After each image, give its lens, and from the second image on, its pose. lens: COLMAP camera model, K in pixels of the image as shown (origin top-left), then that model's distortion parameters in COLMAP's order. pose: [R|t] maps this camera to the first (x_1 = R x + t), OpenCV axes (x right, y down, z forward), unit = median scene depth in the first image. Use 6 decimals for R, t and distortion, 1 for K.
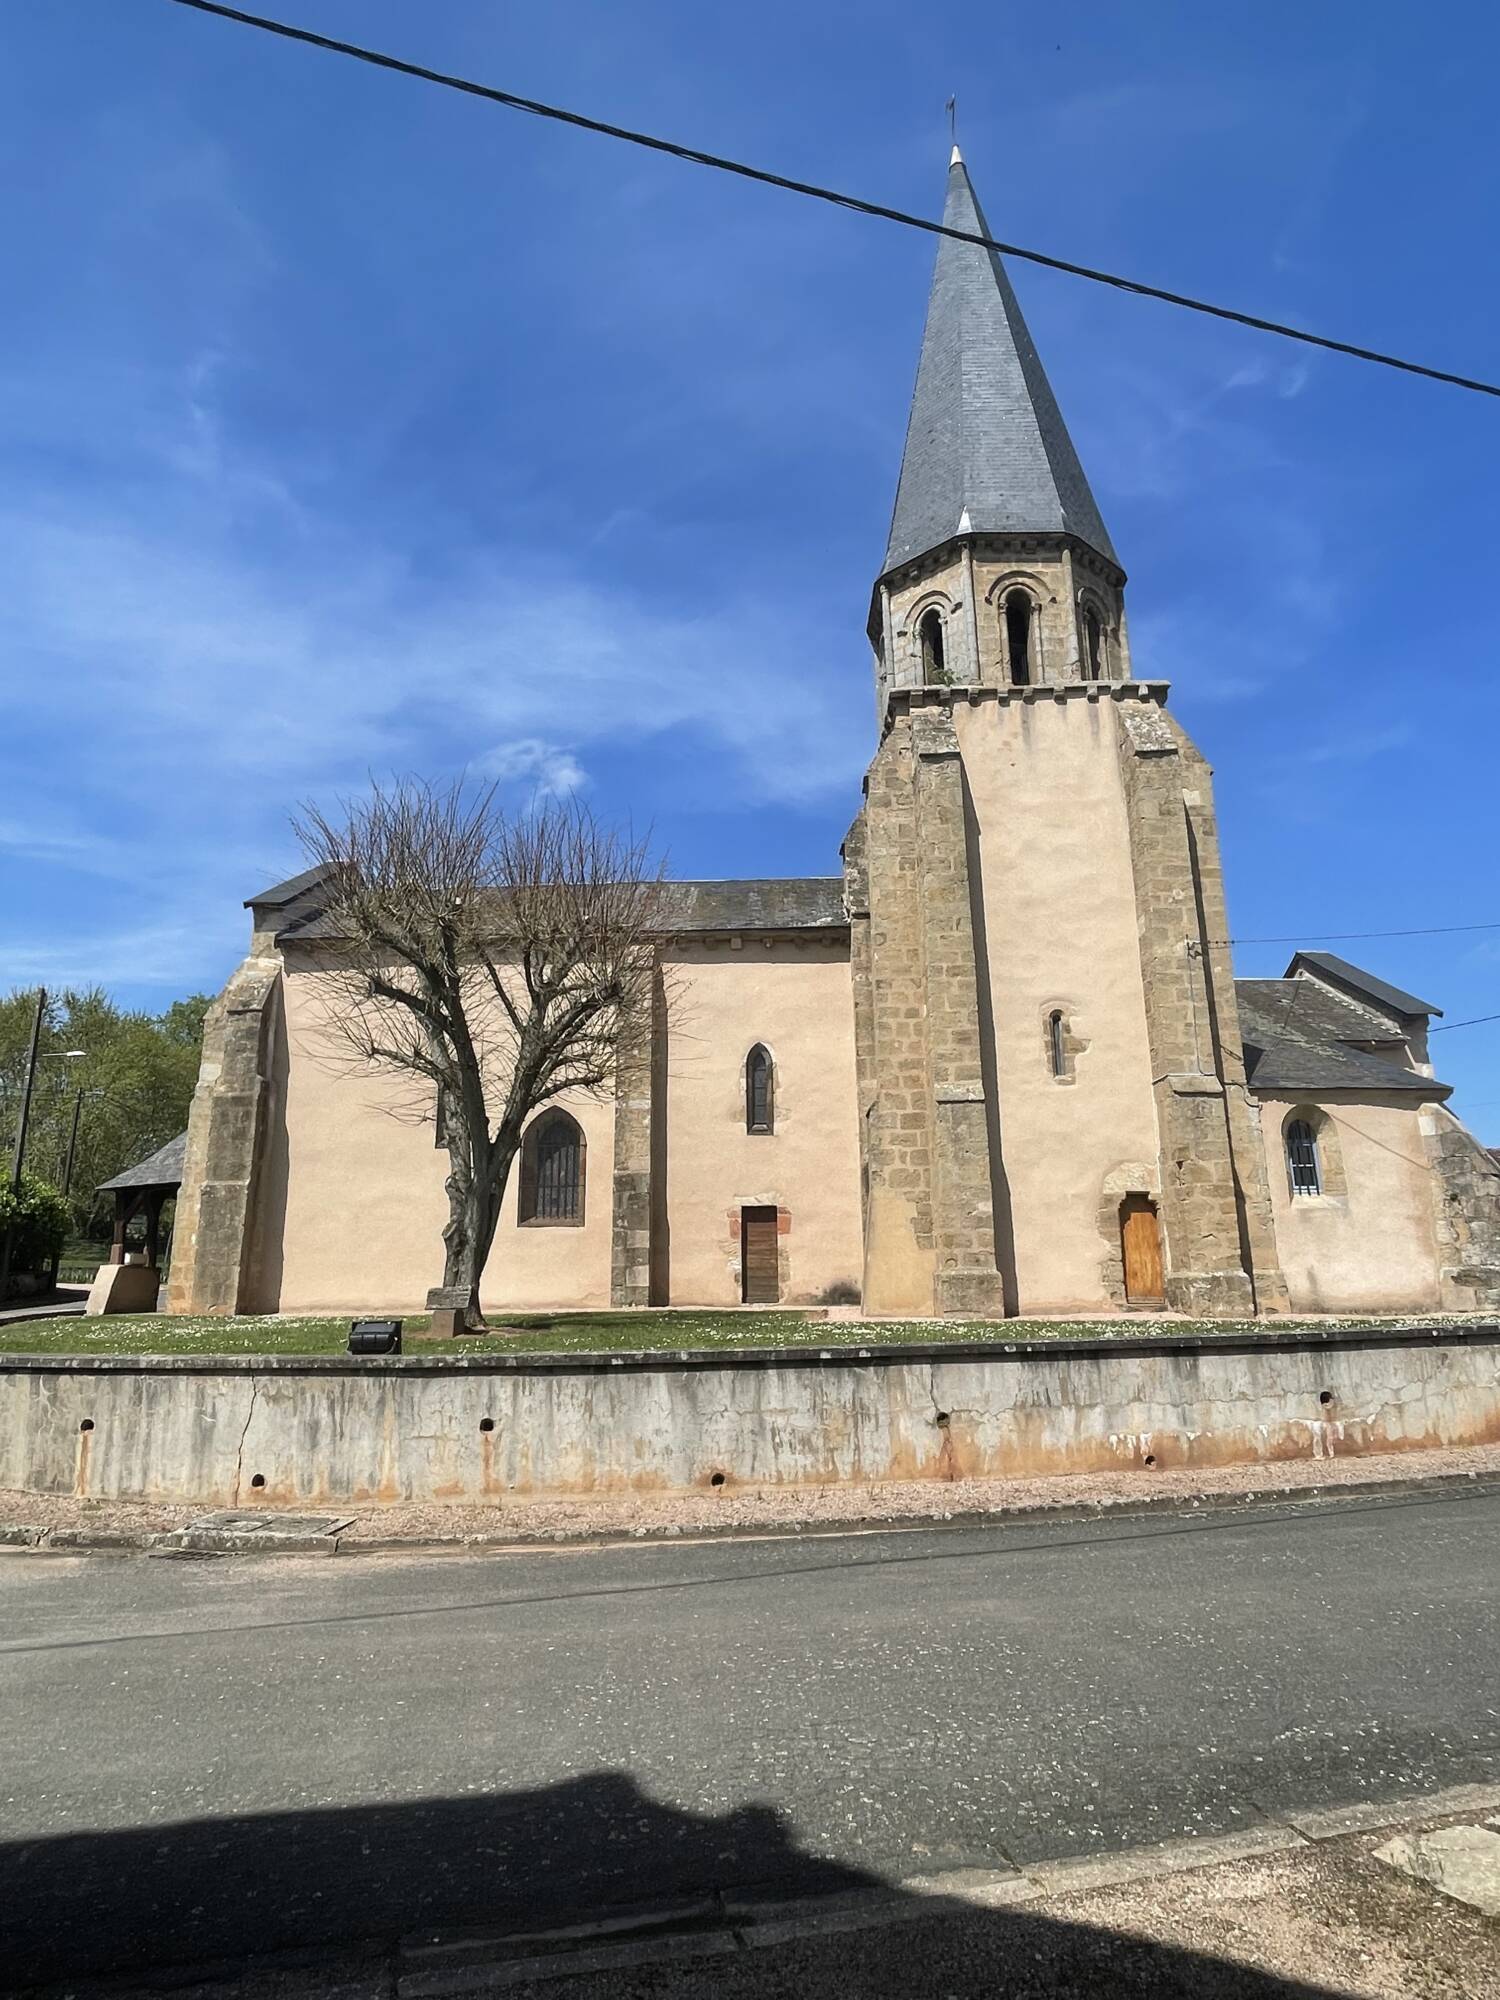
lens RADIAL K [[1171.1, 0, 750.0], [0, 1171.1, 1000.0], [0, 0, 1]] dist [-0.002777, -0.003135]
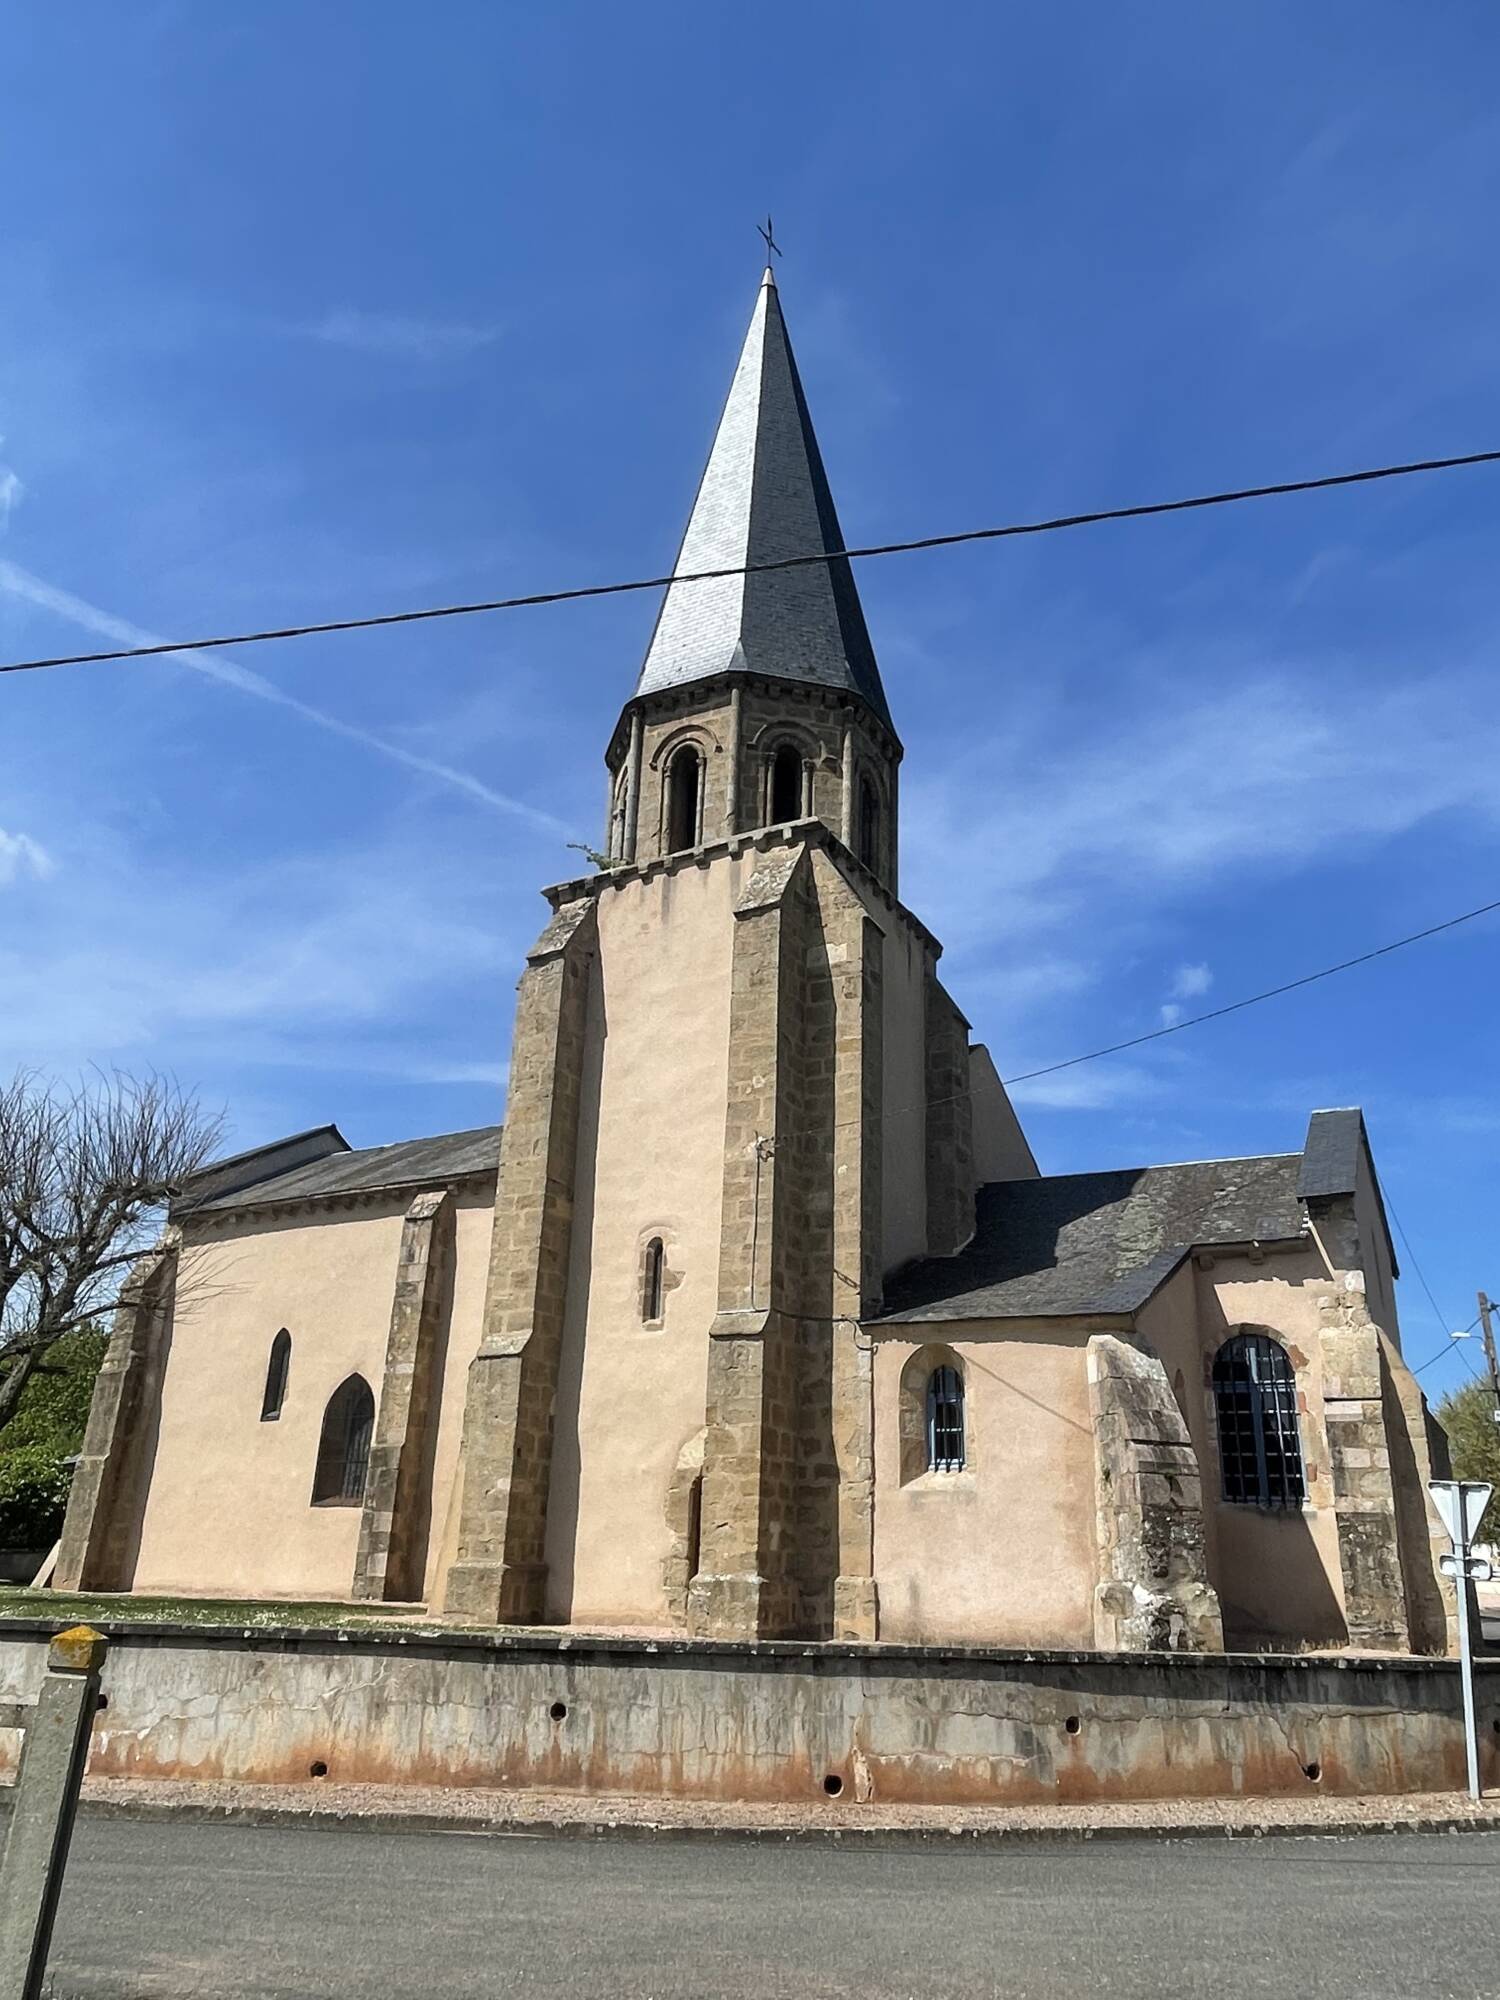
lens RADIAL K [[1440.9, 0, 750.0], [0, 1440.9, 1000.0], [0, 0, 1]] dist [-0.004652, 0.000749]
pose [[0.875098, -0.147823, -0.460816, 0.825459], [0.072197, 0.981429, -0.177723, 0.029778], [0.478530, 0.122256, 0.869519, 0.133117]]
